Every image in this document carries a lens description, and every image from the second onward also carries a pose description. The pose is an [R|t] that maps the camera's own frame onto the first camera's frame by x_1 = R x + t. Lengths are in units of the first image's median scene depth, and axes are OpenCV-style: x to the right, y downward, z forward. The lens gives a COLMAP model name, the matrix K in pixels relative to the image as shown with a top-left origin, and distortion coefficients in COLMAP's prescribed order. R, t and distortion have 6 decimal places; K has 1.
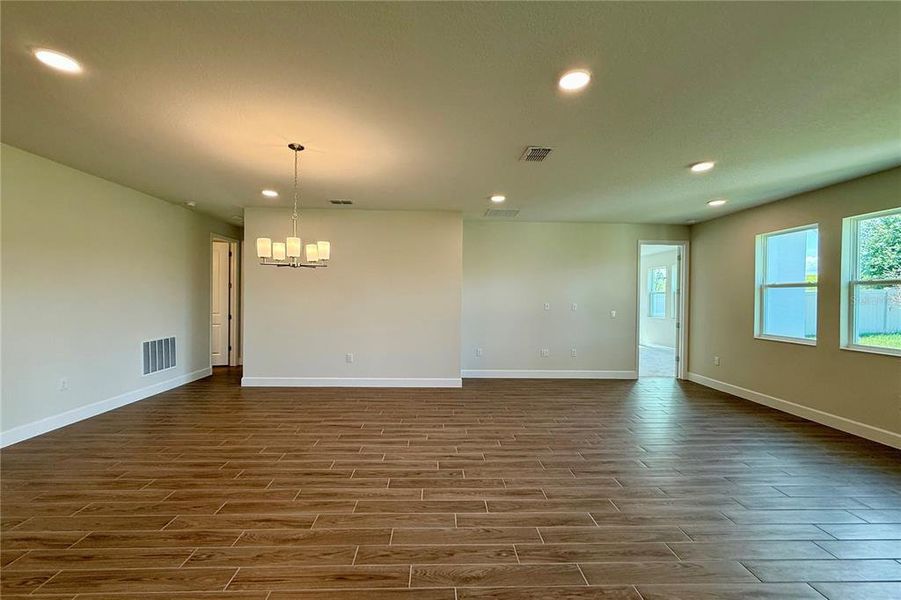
lens RADIAL K [[358.6, 0, 446.5], [0, 358.6, 299.4], [0, 0, 1]] dist [0.001340, -0.000954]
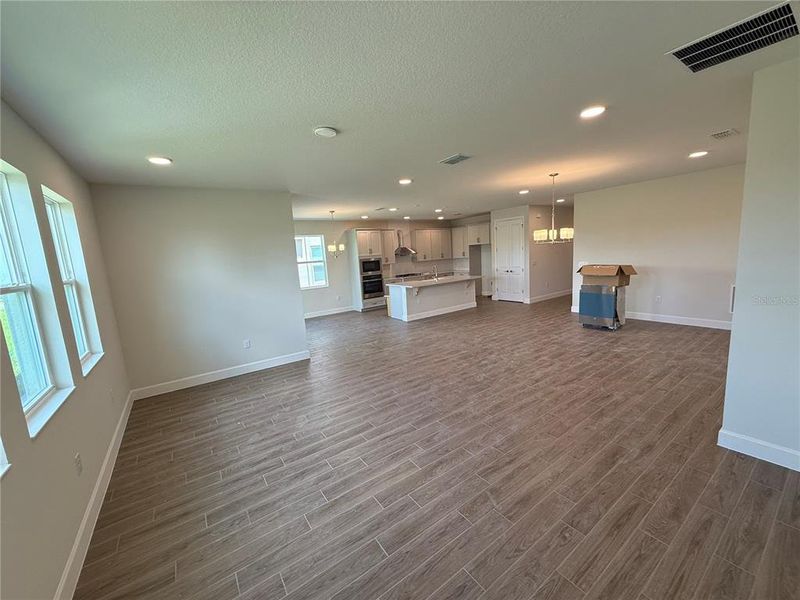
lens RADIAL K [[318.7, 0, 397.4], [0, 318.7, 302.5], [0, 0, 1]] dist [0.001532, 0.000357]
pose [[-0.838617, 0.124427, -0.530320, 0.710556], [0.050261, 0.987084, 0.152116, -0.053596], [0.542397, 0.100913, -0.834039, 1.228545]]
